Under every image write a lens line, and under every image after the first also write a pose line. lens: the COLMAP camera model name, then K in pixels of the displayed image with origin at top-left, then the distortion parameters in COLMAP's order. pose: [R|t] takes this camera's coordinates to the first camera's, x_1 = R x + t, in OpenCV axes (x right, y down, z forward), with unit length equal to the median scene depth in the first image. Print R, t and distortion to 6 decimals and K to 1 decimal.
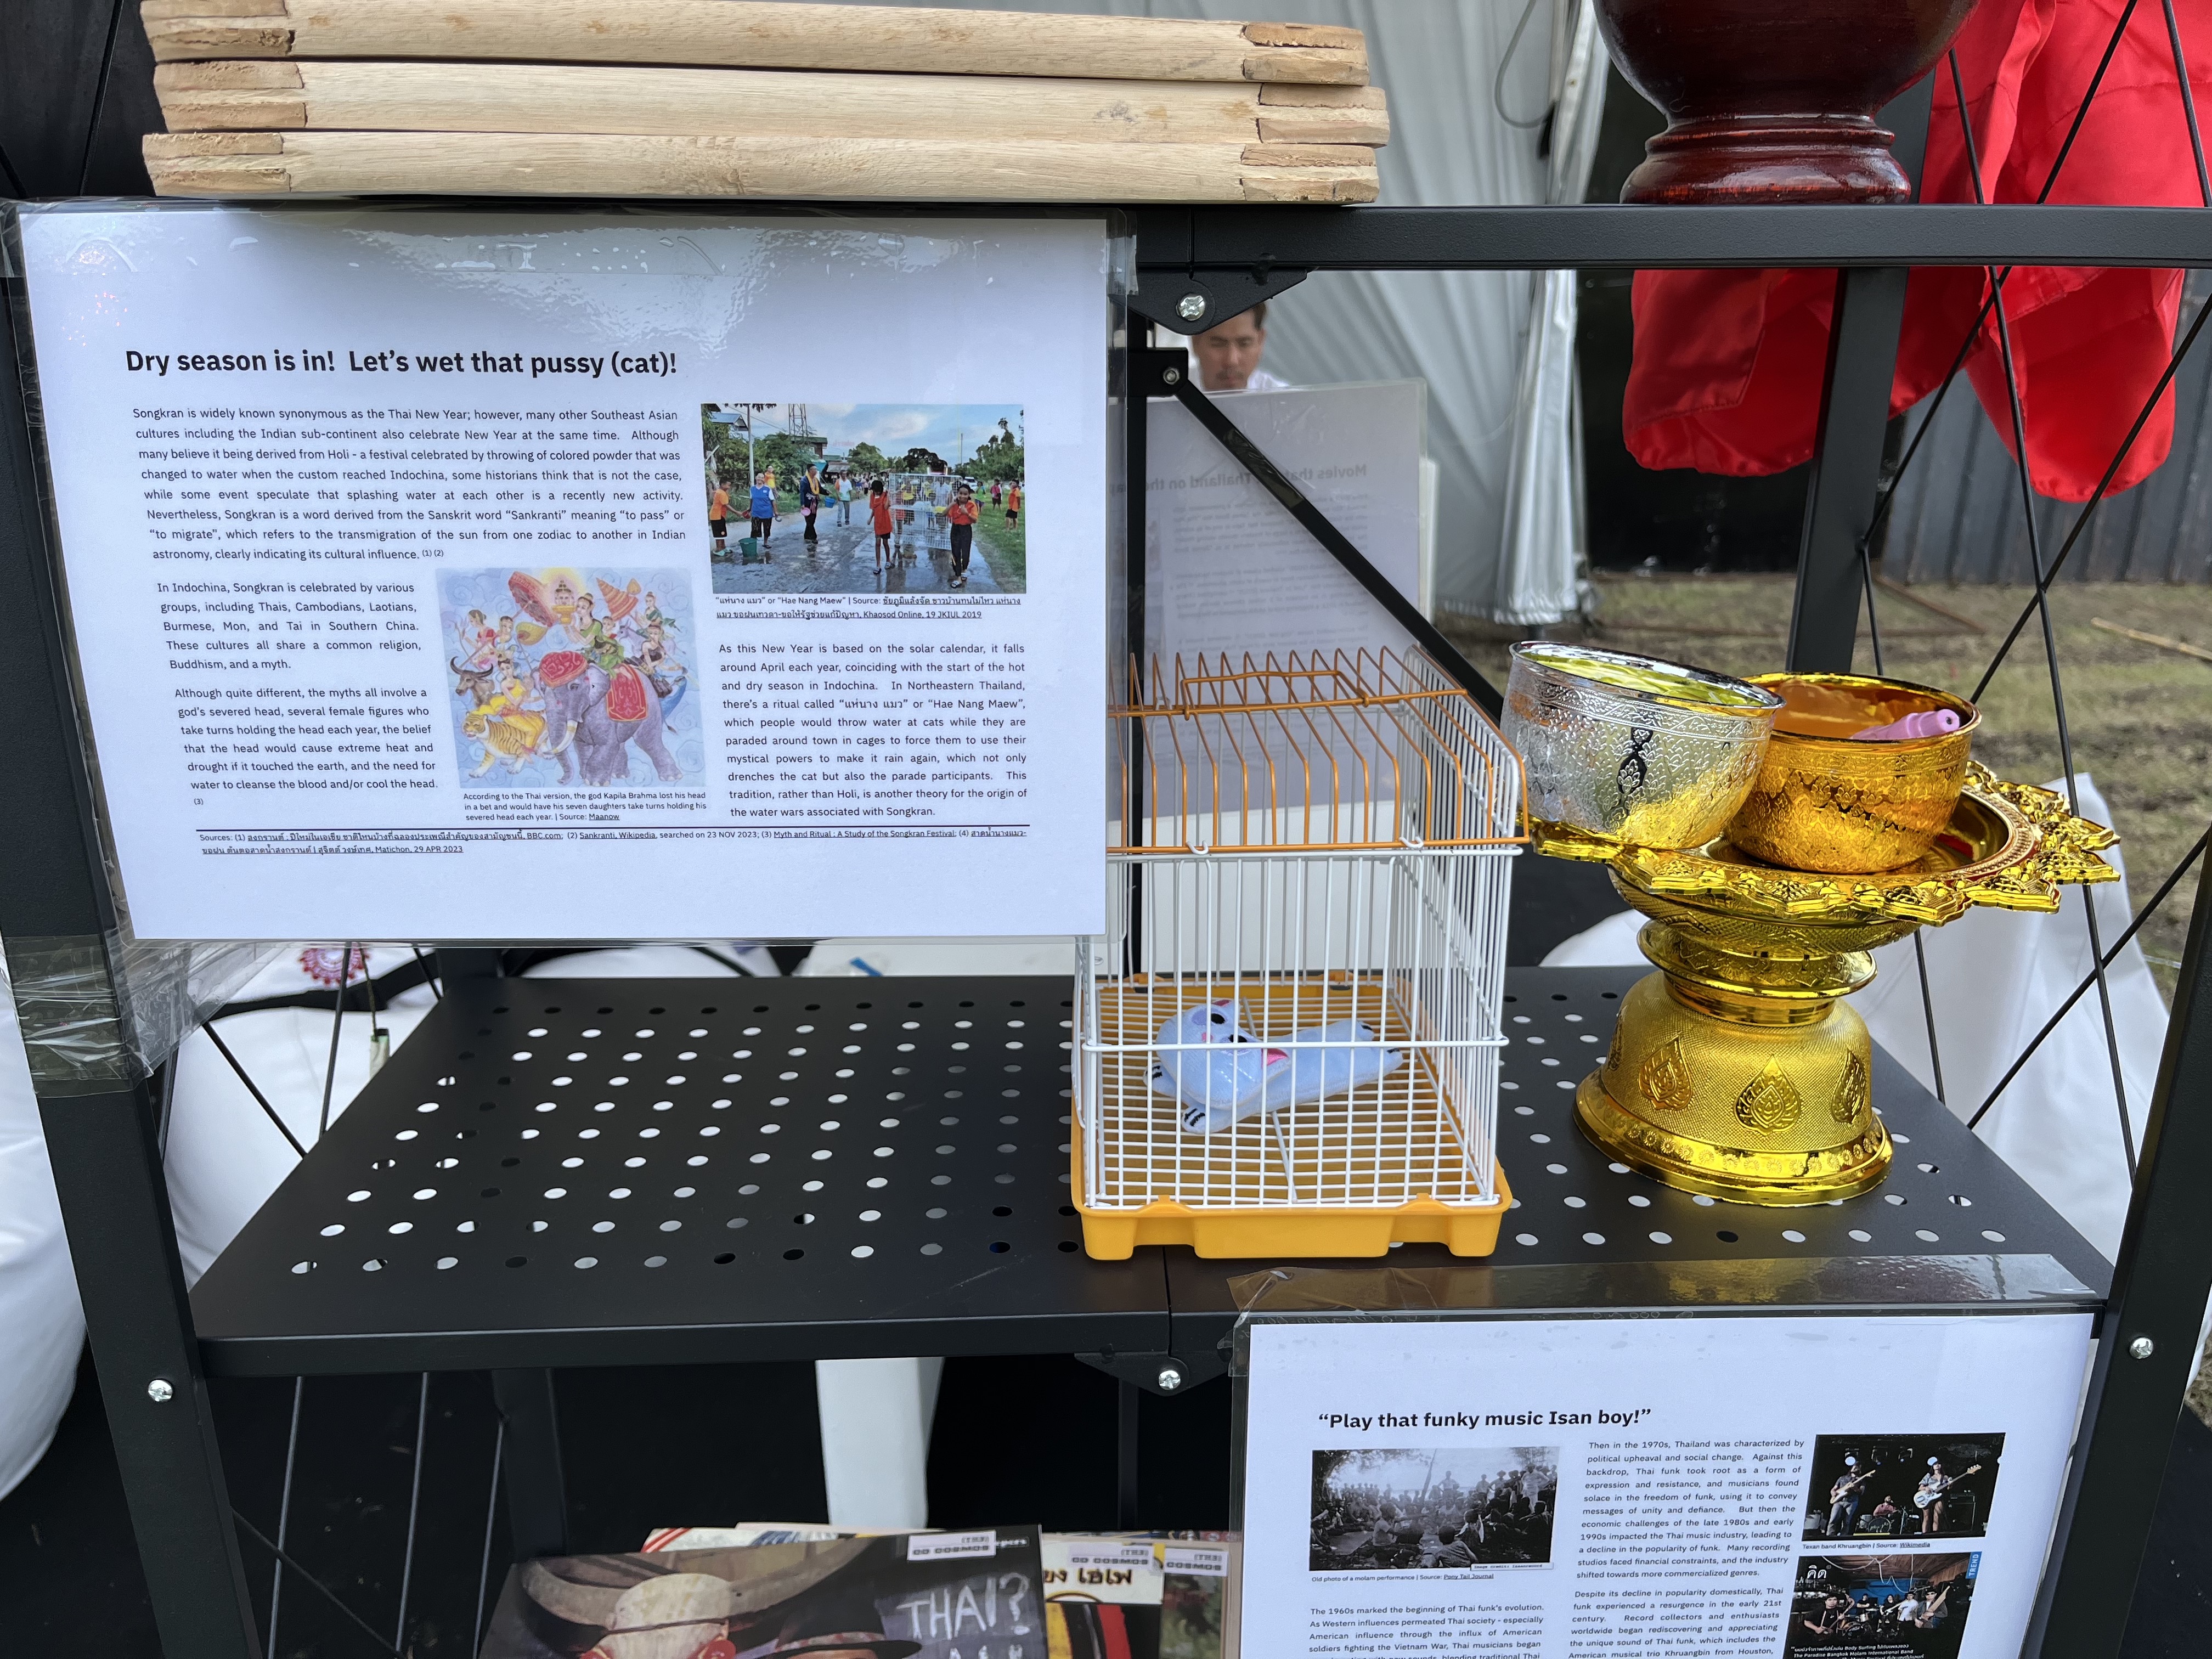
lens RADIAL K [[1724.5, 0, 1150.7], [0, 1724.5, 870.0], [0, 0, 1]] dist [0.028632, -0.001238]
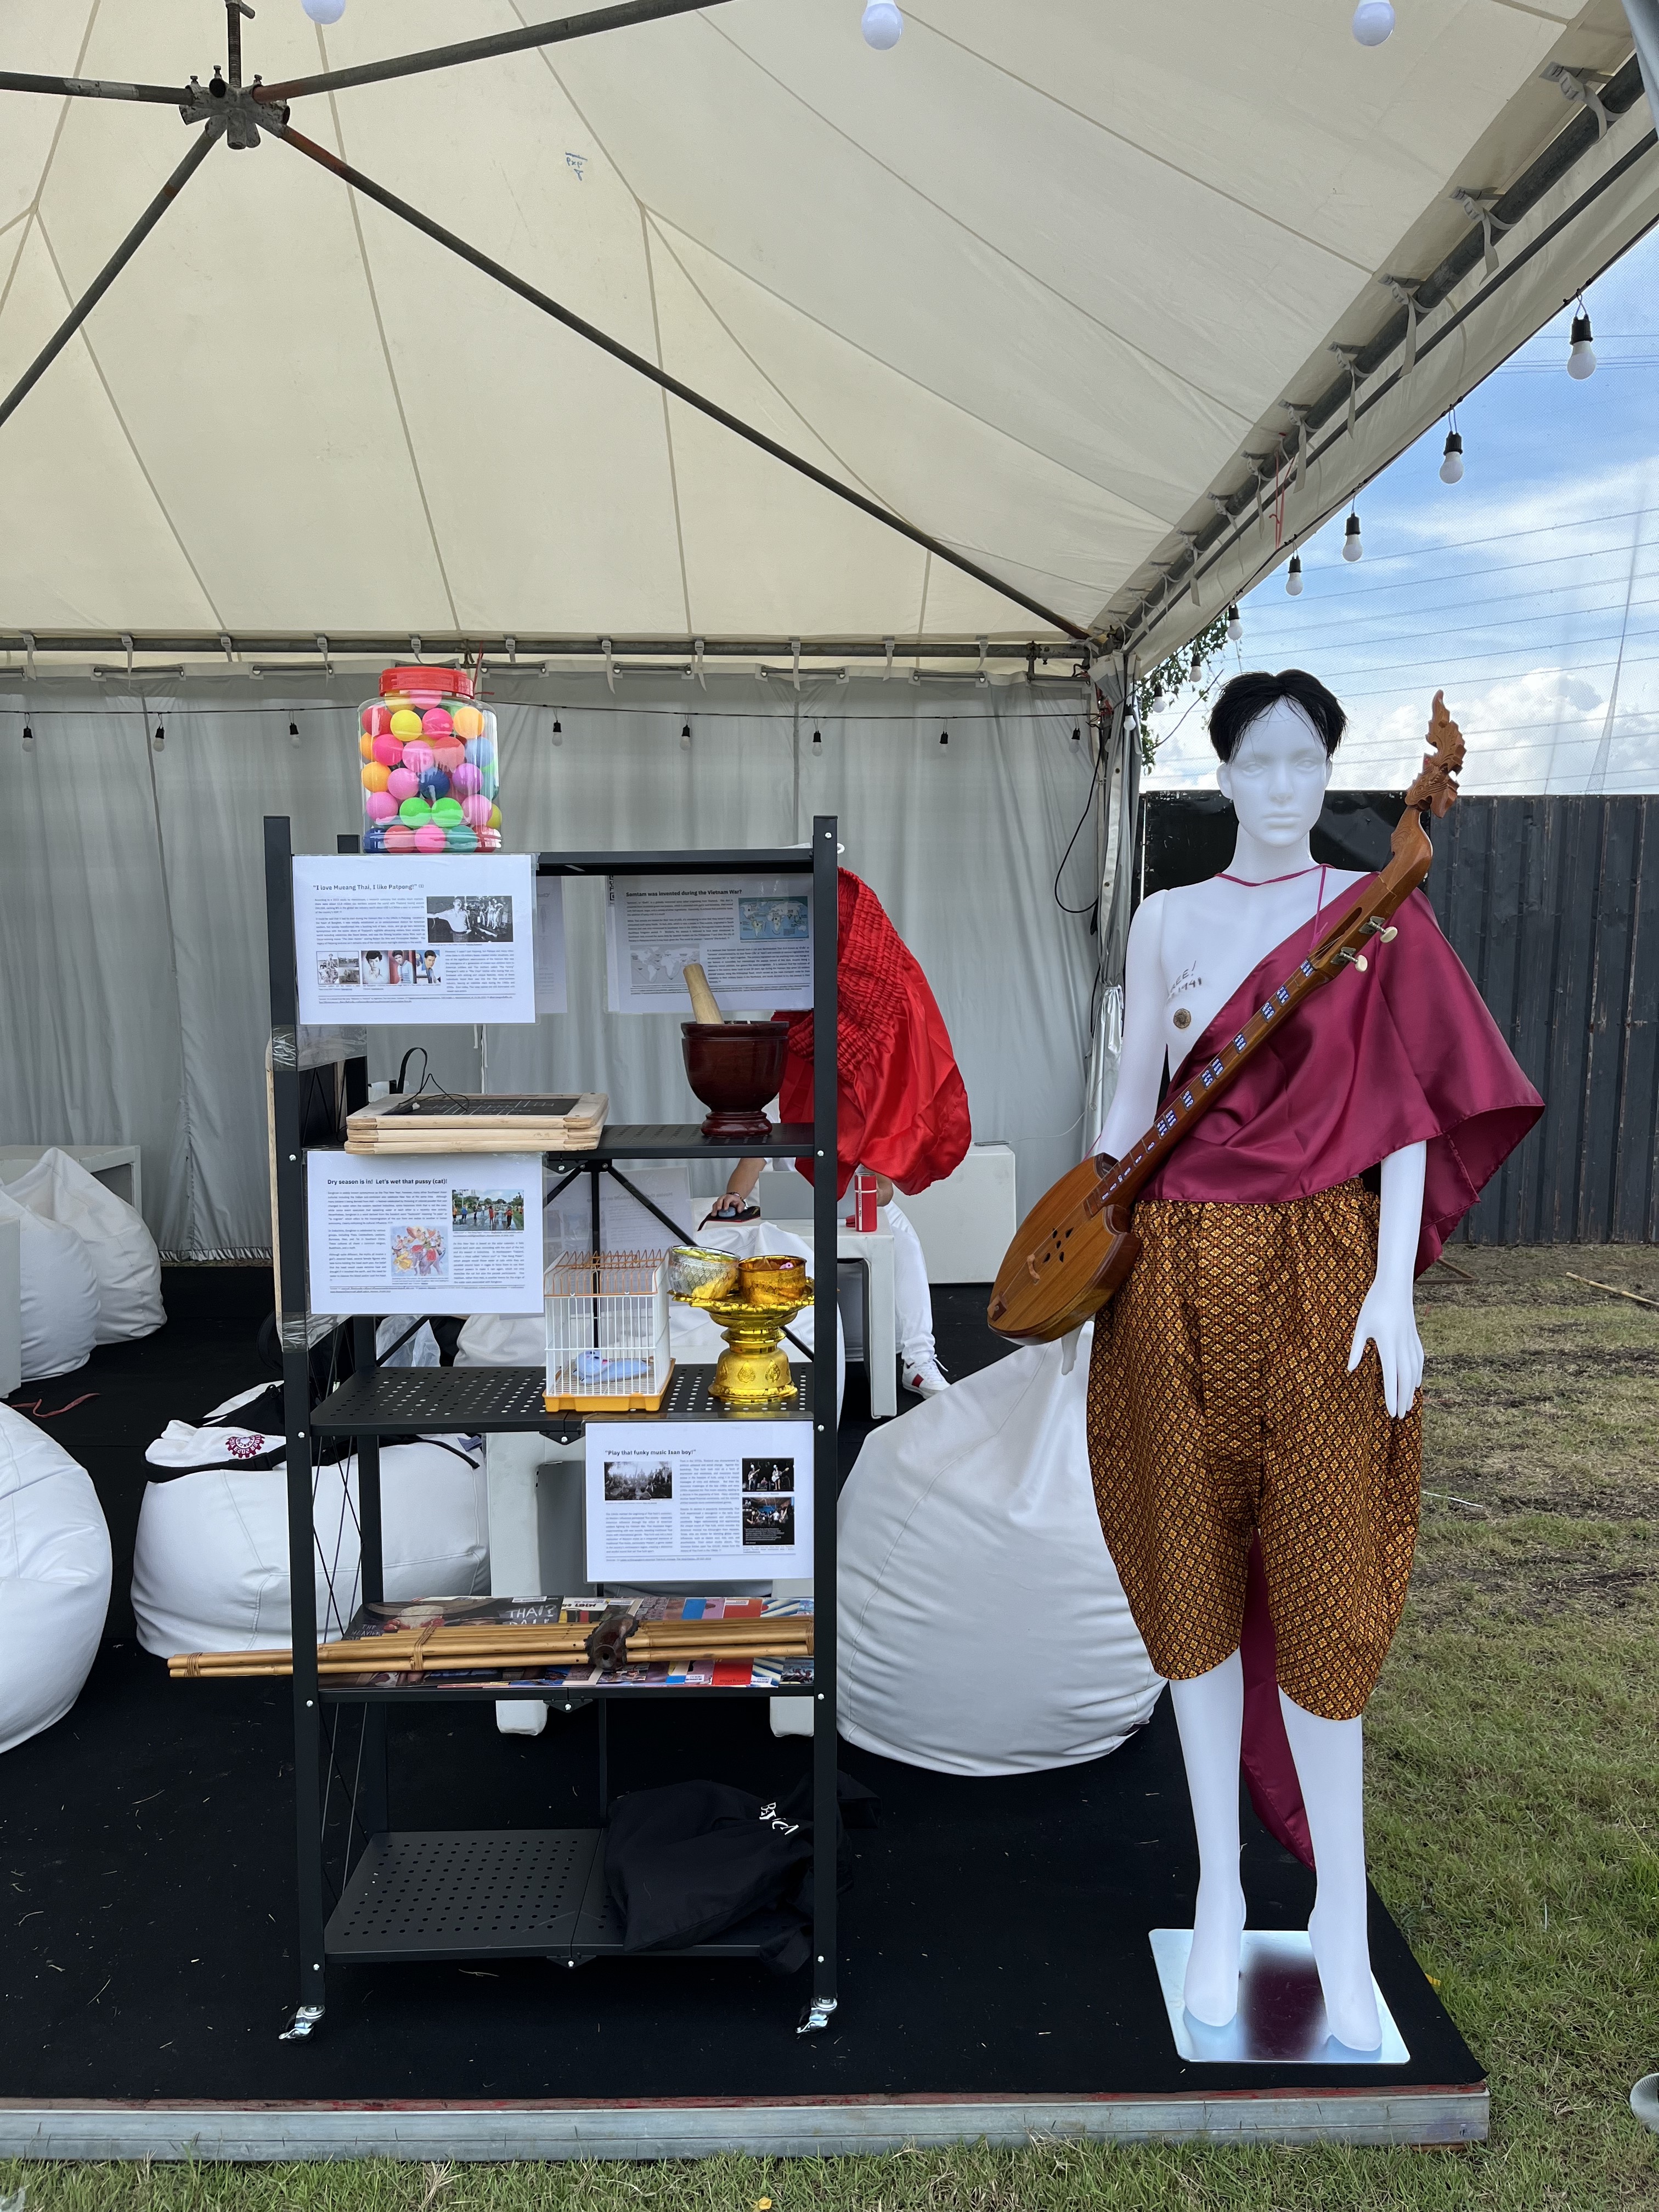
lens RADIAL K [[1709.2, 0, 854.6], [0, 1709.2, 1163.0], [0, 0, 1]] dist [0.018583, -0.000342]
pose [[0.999618, -0.004581, -0.027268, 0.711712], [-0.001333, 0.977056, -0.212979, 0.477214], [0.027618, 0.212934, 0.976676, -2.610312]]
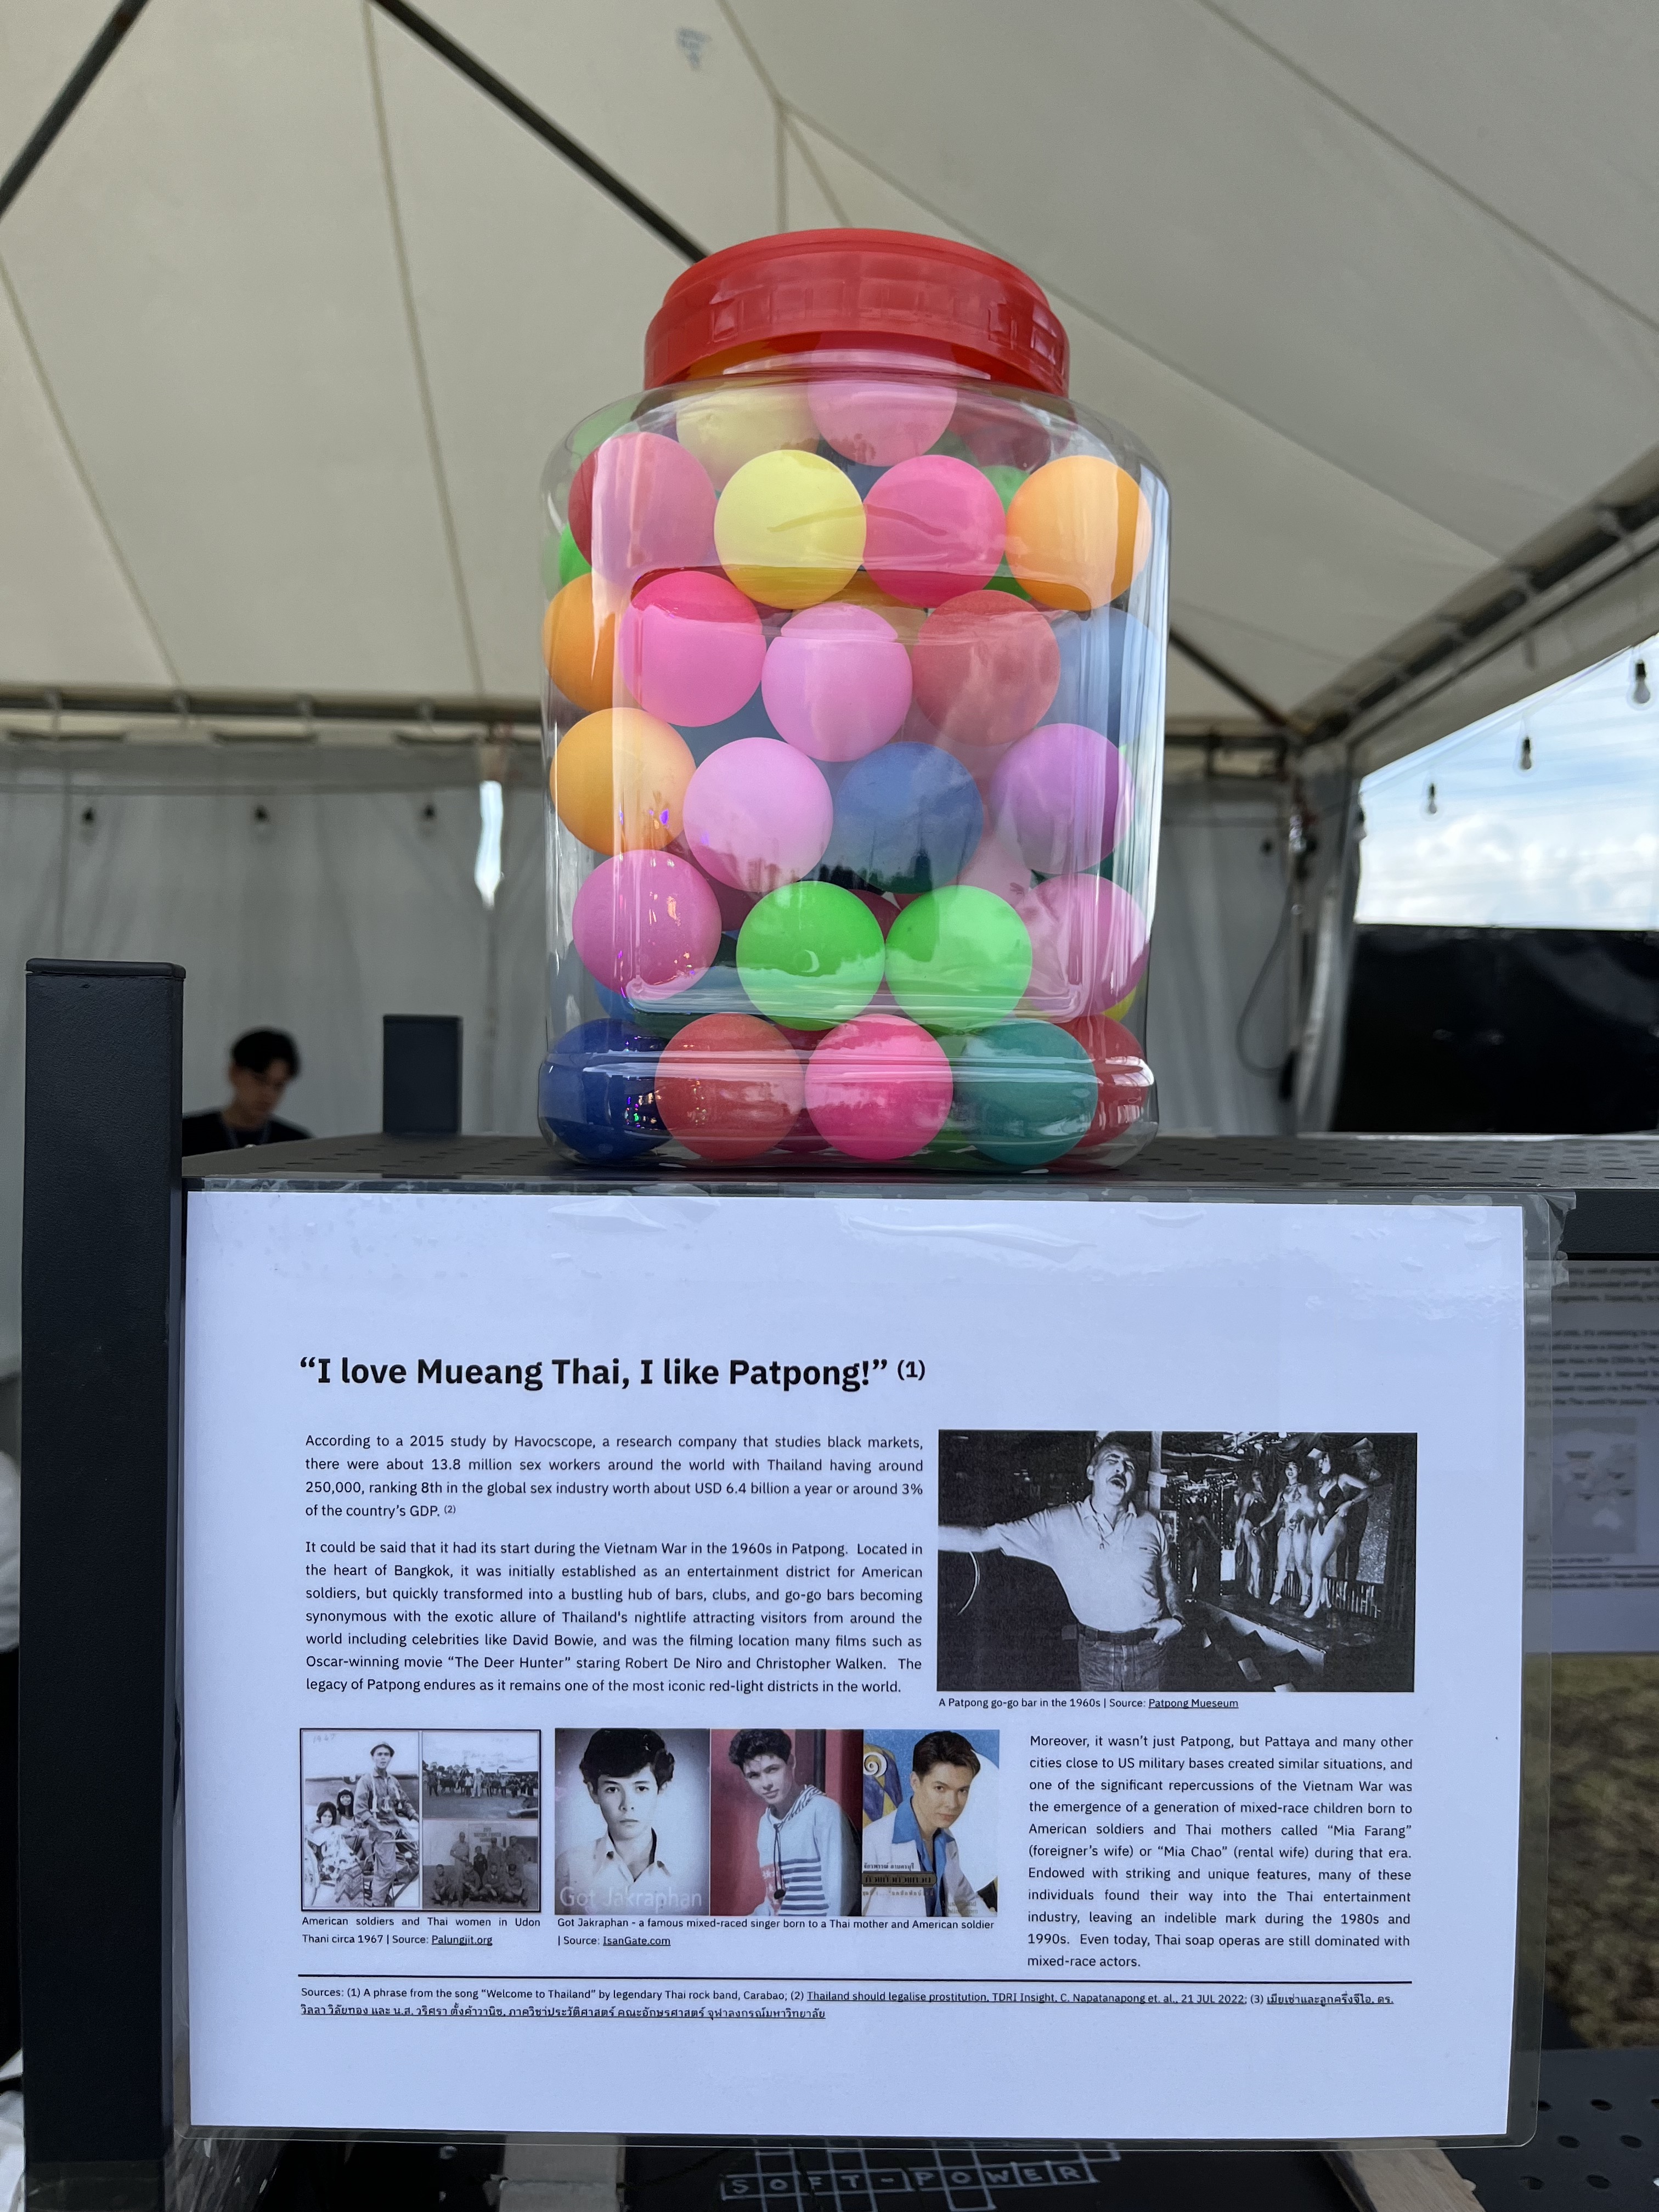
lens RADIAL K [[1724.5, 0, 835.9], [0, 1724.5, 1161.6], [0, 0, 1]] dist [0.028632, -0.001238]
pose [[0.999726, 0.014717, -0.018206, -0.263303], [-0.019260, 0.959138, -0.282282, -0.691519], [0.013308, 0.282556, 0.959159, -0.013396]]
